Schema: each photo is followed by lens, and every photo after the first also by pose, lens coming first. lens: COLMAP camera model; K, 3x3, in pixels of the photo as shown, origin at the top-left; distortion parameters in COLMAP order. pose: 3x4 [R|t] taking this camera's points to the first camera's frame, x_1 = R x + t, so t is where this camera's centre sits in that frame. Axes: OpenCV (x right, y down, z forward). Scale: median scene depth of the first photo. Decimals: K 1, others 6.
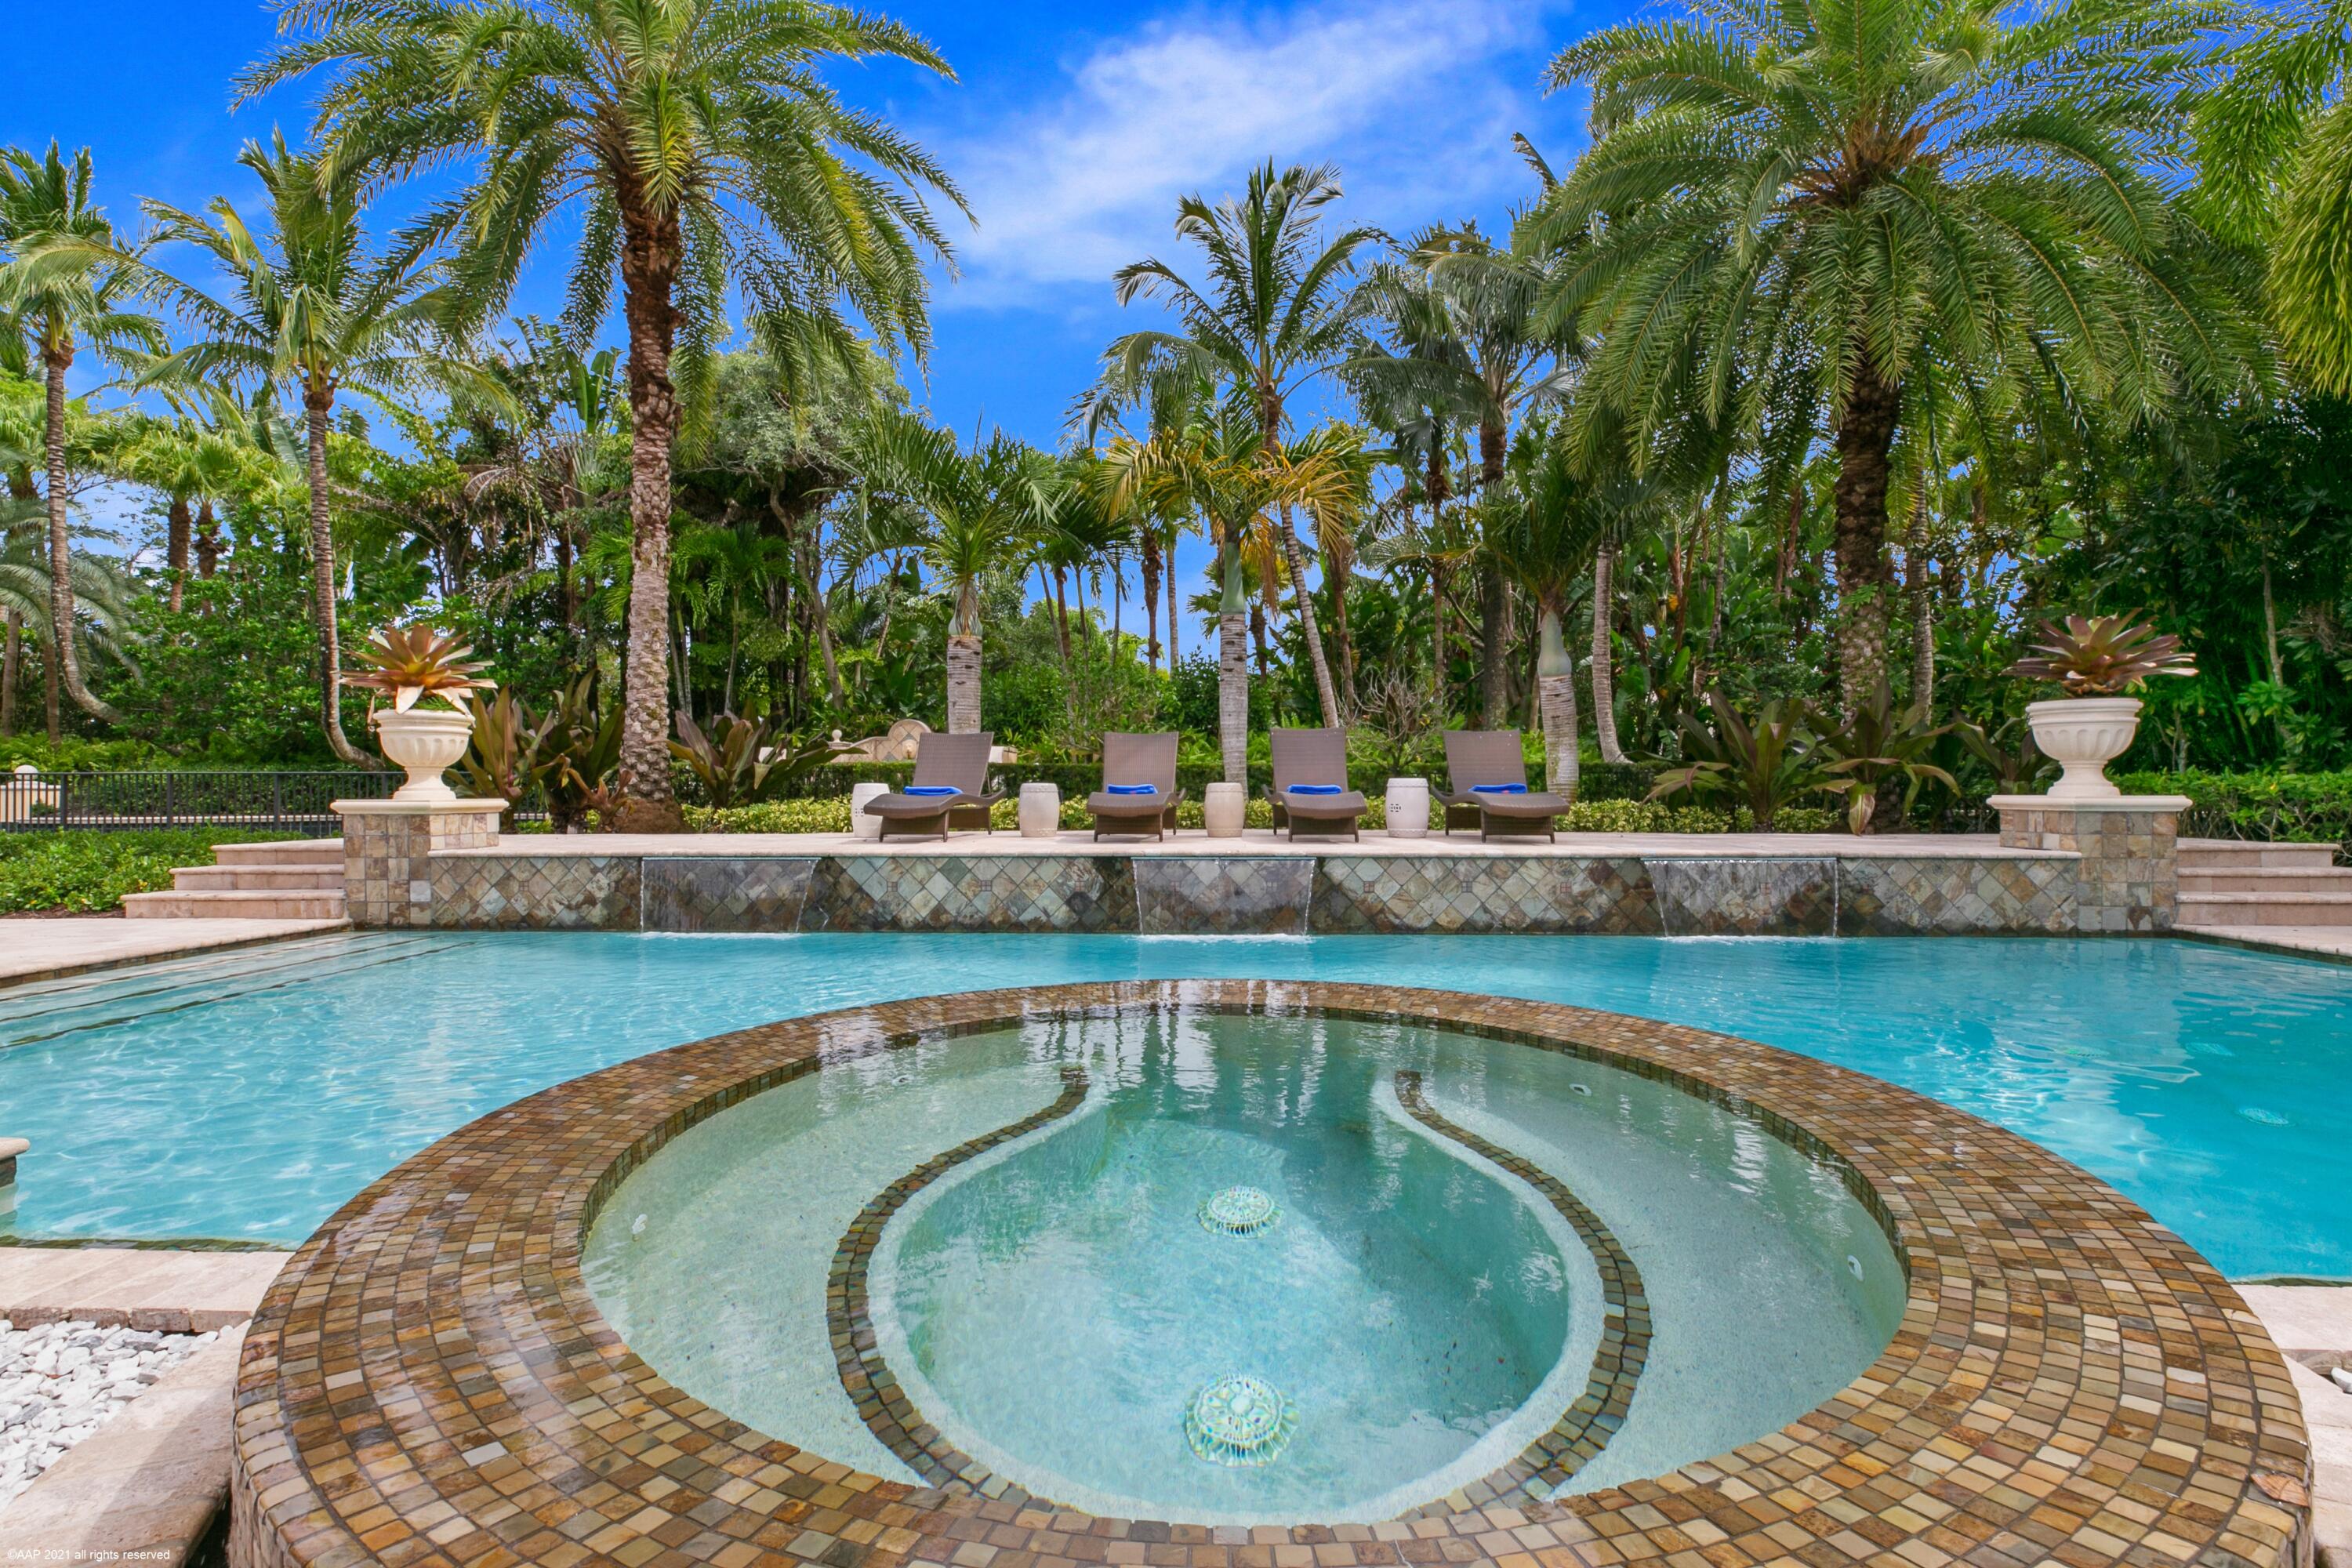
lens RADIAL K [[1100.6, 0, 1176.0], [0, 1100.6, 784.0], [0, 0, 1]] dist [0.003526, 0.000082]
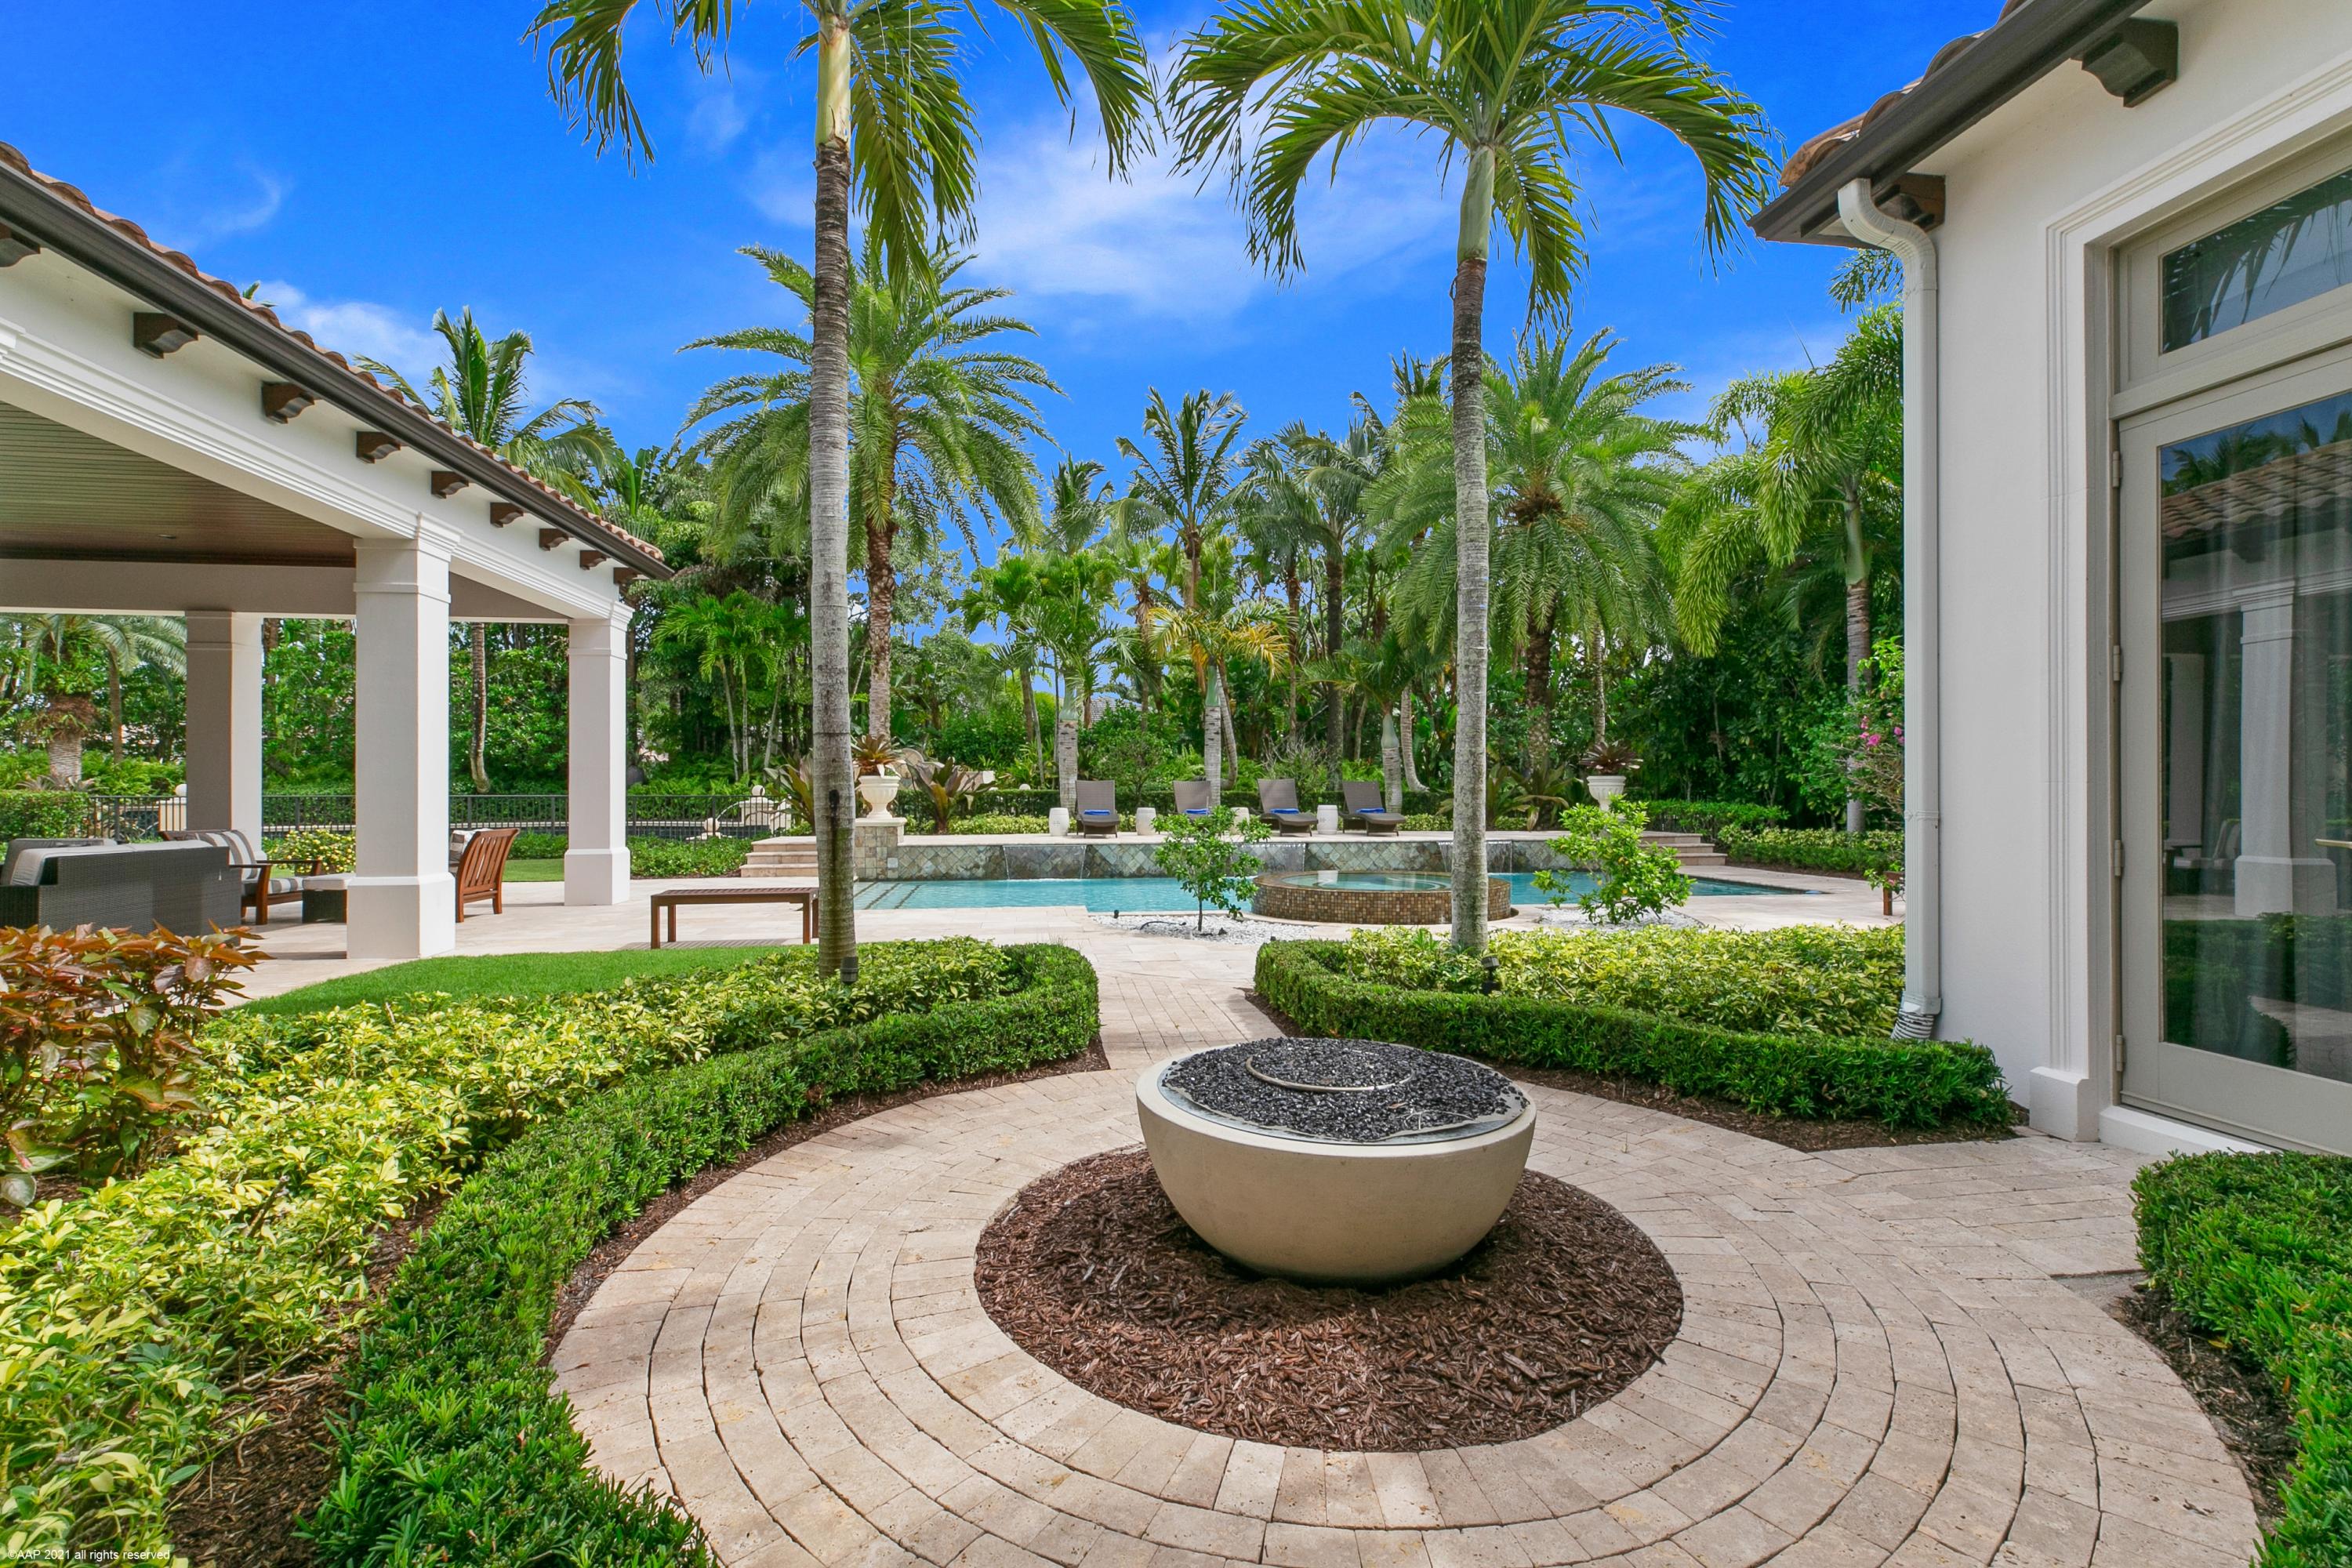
lens RADIAL K [[1100.6, 0, 1176.0], [0, 1100.6, 784.0], [0, 0, 1]] dist [0.003526, 0.000082]
pose [[0.983283, 0.000997, 0.182079, -0.468882], [-0.001266, 0.999998, 0.001362, -0.049767], [-0.182078, -0.001570, 0.983283, -1.023500]]
